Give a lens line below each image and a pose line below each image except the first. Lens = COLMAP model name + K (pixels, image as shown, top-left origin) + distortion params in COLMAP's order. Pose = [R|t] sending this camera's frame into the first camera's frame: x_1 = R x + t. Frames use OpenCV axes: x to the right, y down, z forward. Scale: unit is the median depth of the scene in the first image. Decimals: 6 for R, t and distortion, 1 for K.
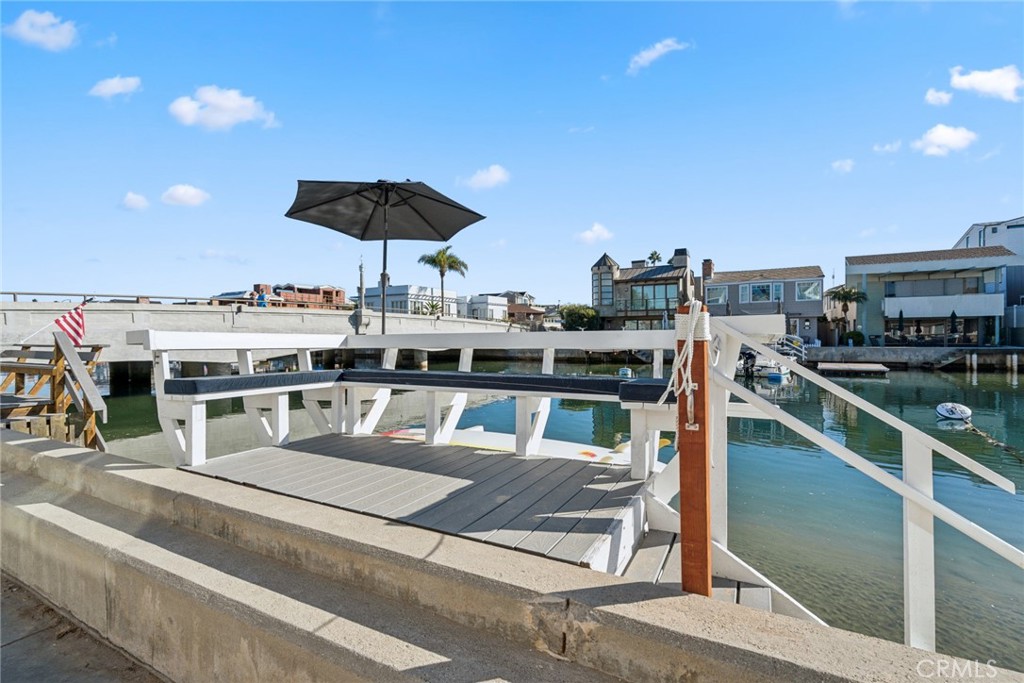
lens RADIAL K [[471.4, 0, 502.4], [0, 471.4, 336.2], [0, 0, 1]] dist [-0.000256, 0.000822]
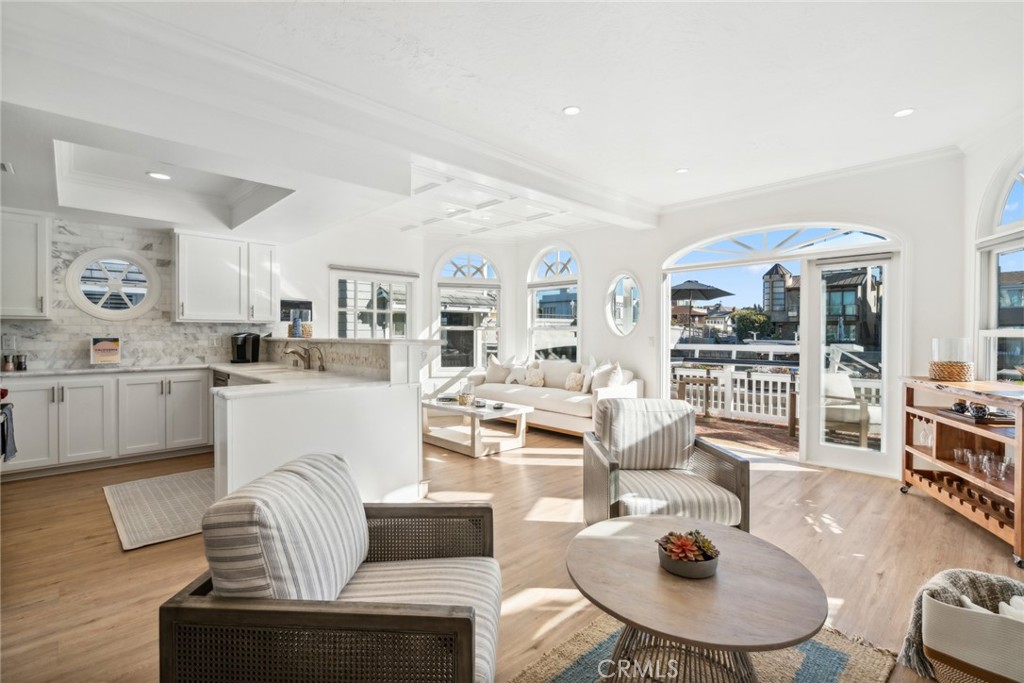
lens RADIAL K [[471.4, 0, 506.4], [0, 471.4, 336.5], [0, 0, 1]] dist [-0.000256, 0.000822]
pose [[0.956400, 0.014927, -0.291678, -0.058065], [-0.013554, 0.999886, 0.006726, -0.006575], [0.291745, -0.002479, 0.956493, -0.212003]]
